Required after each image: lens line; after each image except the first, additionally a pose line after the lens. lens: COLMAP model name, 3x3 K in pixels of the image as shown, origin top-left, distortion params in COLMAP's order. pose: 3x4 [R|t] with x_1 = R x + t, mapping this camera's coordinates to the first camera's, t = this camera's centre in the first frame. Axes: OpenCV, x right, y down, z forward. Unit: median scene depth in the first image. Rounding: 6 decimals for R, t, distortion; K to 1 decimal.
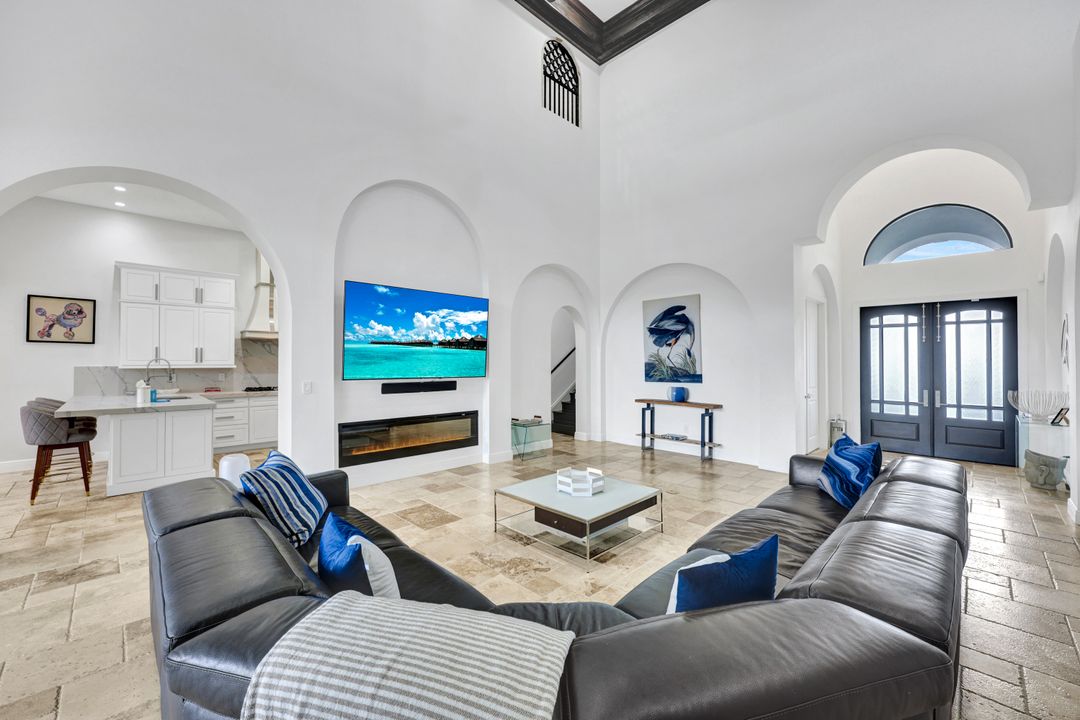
lens RADIAL K [[434.8, 0, 540.0], [0, 434.8, 360.0], [0, 0, 1]] dist [-0.000115, -0.000157]
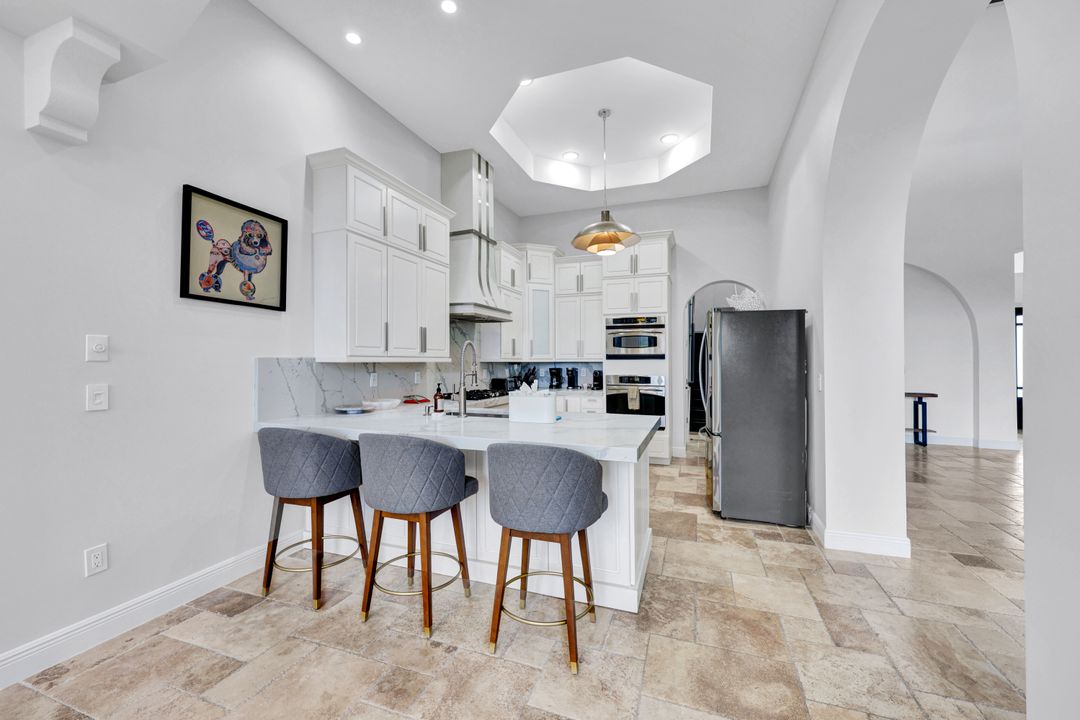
lens RADIAL K [[434.8, 0, 540.0], [0, 434.8, 360.0], [0, 0, 1]] dist [-0.000115, -0.000157]
pose [[0.905960, -0.001347, 0.423360, -0.983175], [0.001549, 0.999999, -0.000131, 0.018040], [-0.423360, 0.000774, 0.905961, 0.446333]]
